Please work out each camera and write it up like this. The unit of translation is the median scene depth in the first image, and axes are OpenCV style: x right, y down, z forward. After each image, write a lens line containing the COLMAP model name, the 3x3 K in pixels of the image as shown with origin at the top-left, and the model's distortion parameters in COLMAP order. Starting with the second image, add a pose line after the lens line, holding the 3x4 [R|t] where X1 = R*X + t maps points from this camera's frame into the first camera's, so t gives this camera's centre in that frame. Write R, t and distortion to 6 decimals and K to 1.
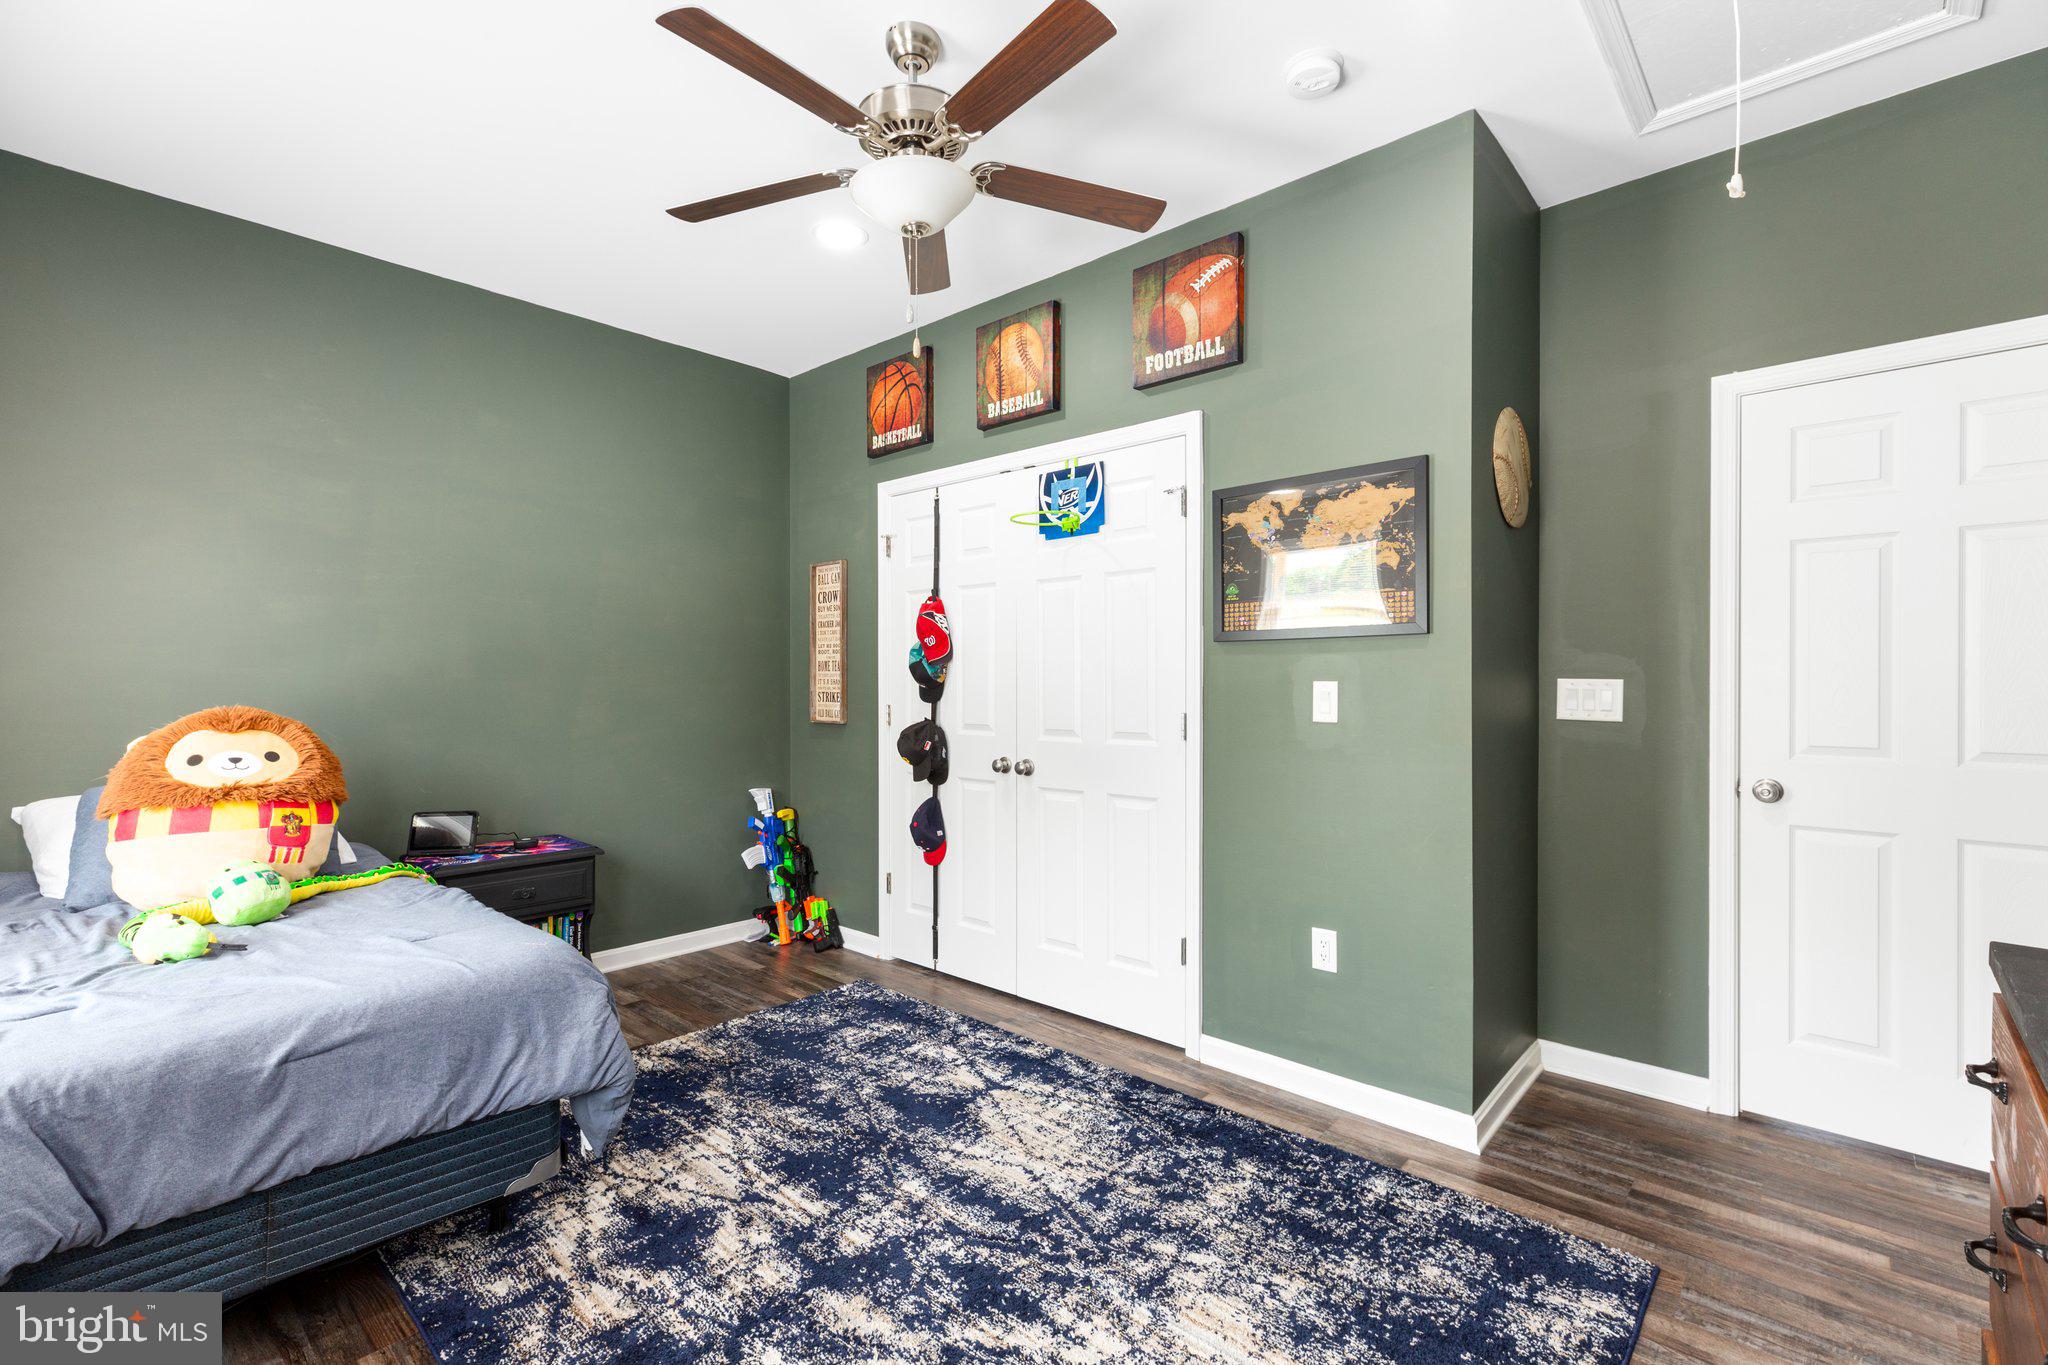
lens RADIAL K [[916.0, 0, 1024.6], [0, 916.0, 678.4], [0, 0, 1]] dist [0.007901, -0.000200]
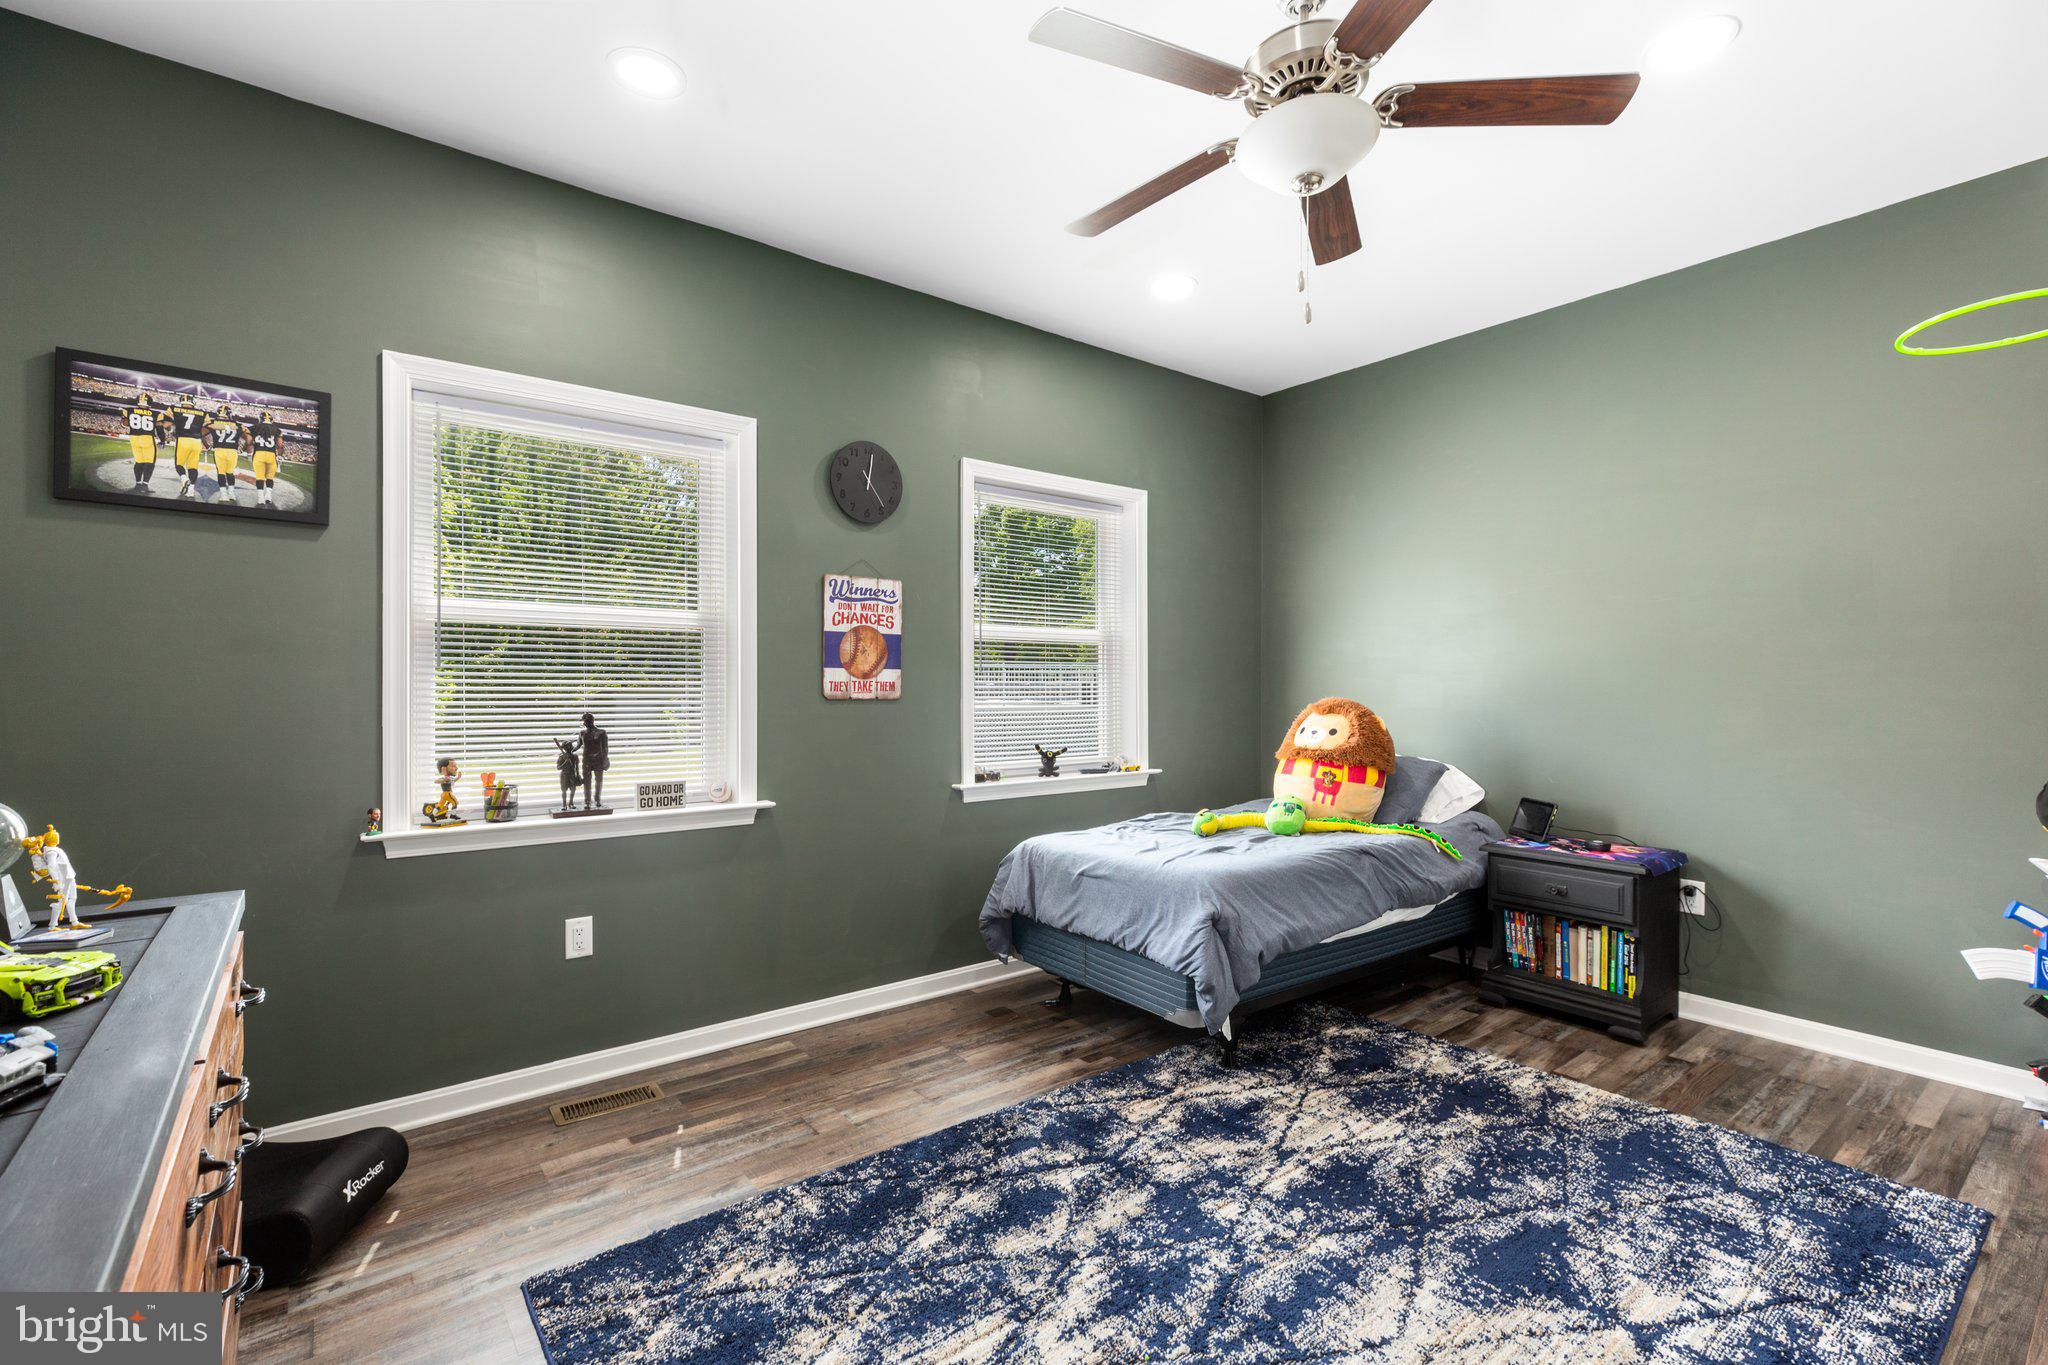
lens RADIAL K [[916.0, 0, 1030.5], [0, 916.0, 685.4], [0, 0, 1]] dist [0.007901, -0.000200]
pose [[-0.166504, 0.005530, -0.986025, 0.809342], [0.002415, 0.999984, 0.005201, 0.001602], [0.986038, -0.001515, -0.166515, 0.866460]]
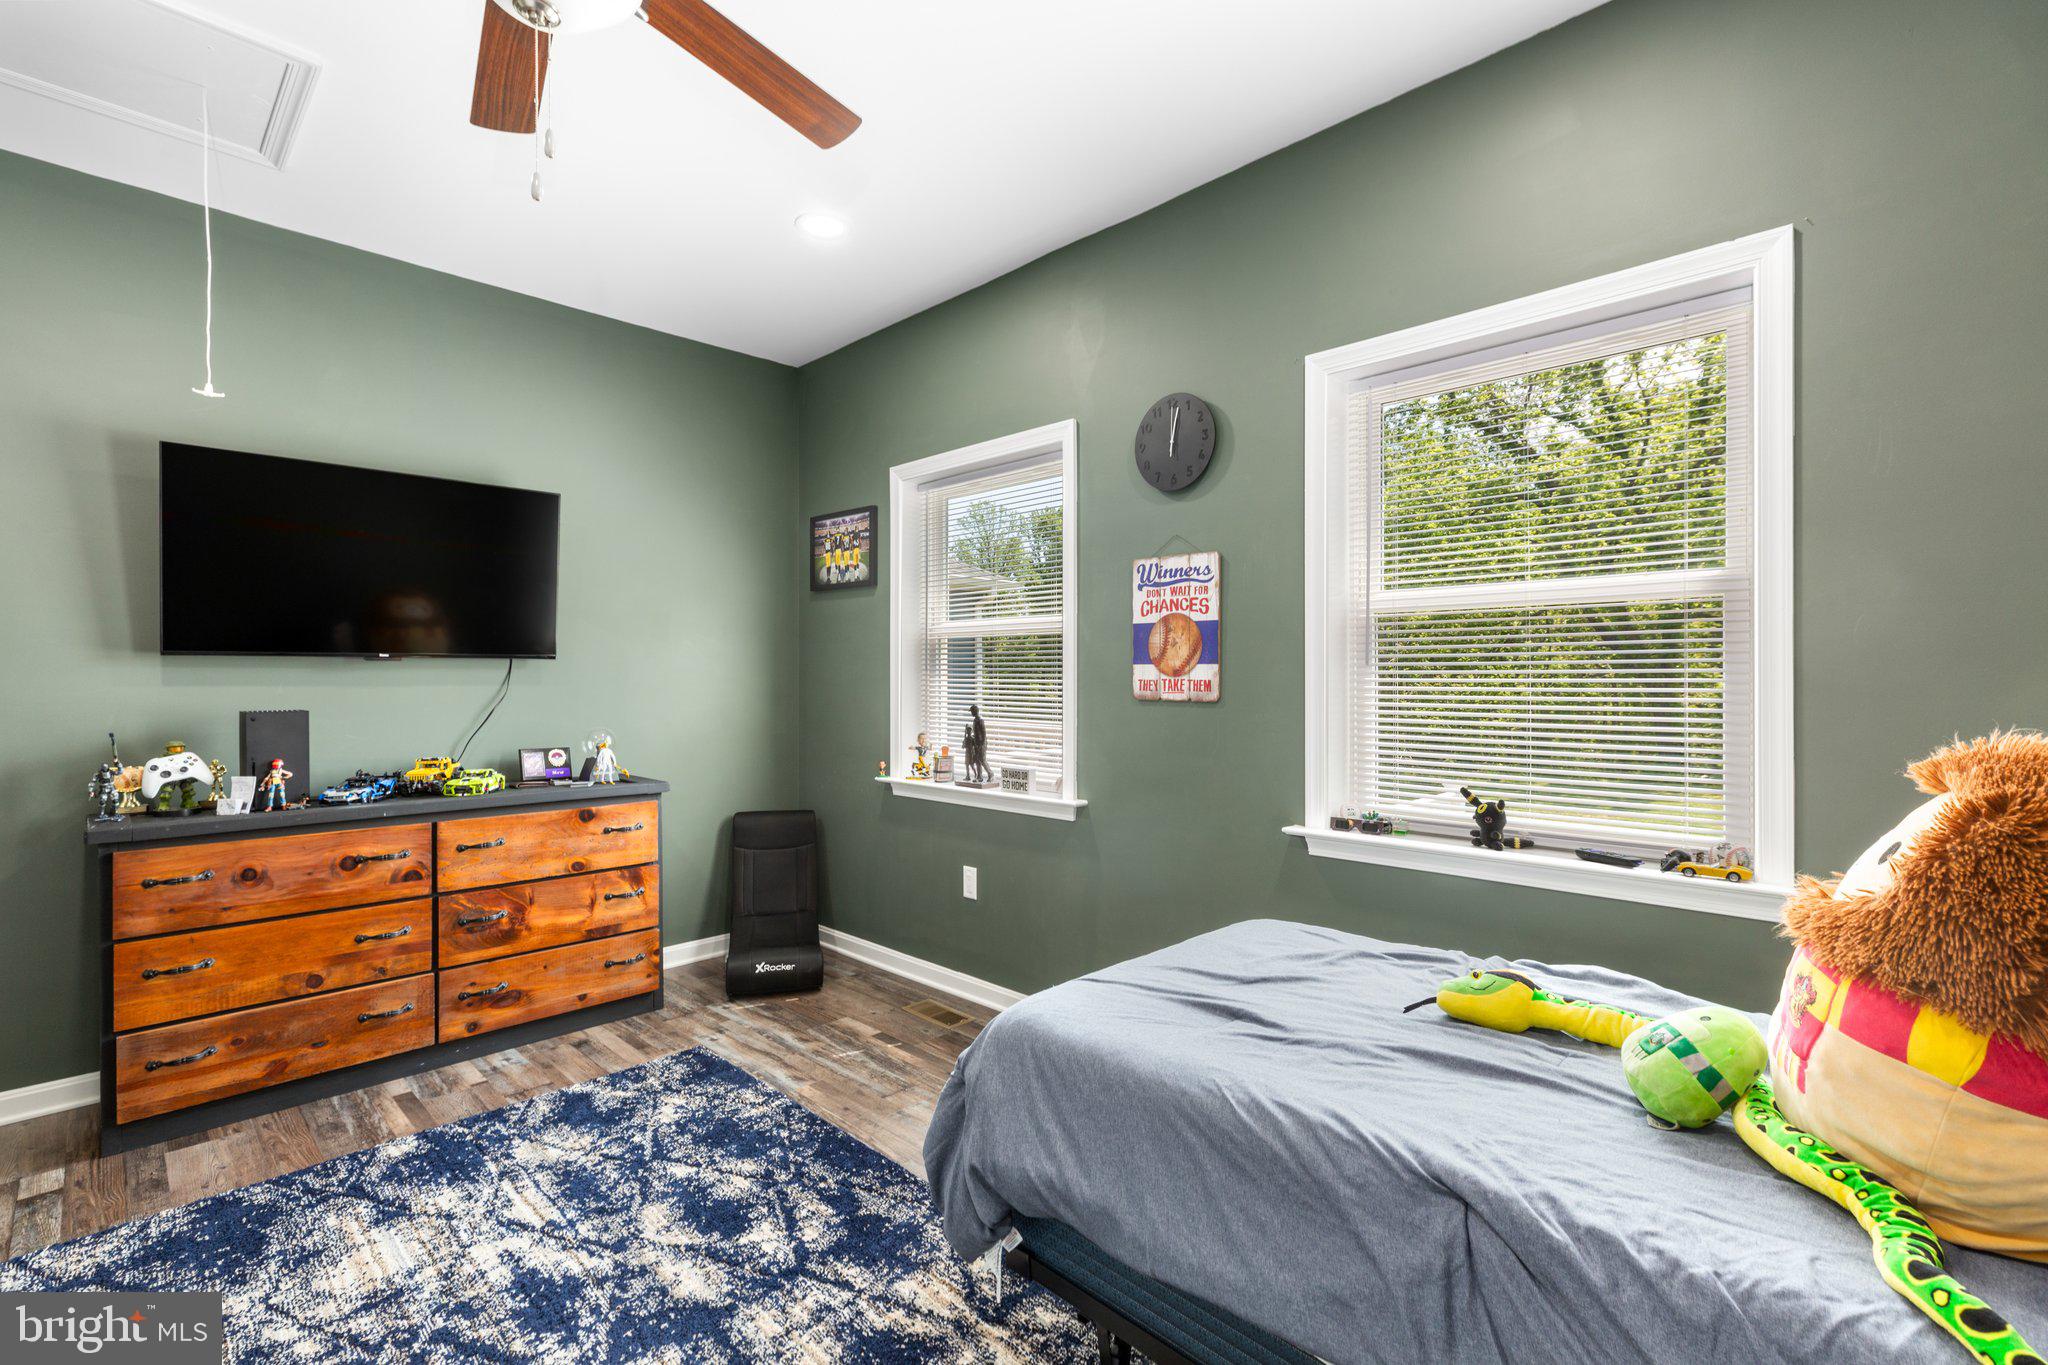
lens RADIAL K [[916.0, 0, 1024.6], [0, 916.0, 678.2], [0, 0, 1]] dist [0.007901, -0.000200]
pose [[-0.999089, 0.004414, 0.042445, -0.493504], [0.004244, 0.999983, -0.004098, 0.004803], [-0.042463, -0.003914, -0.999090, 1.632474]]
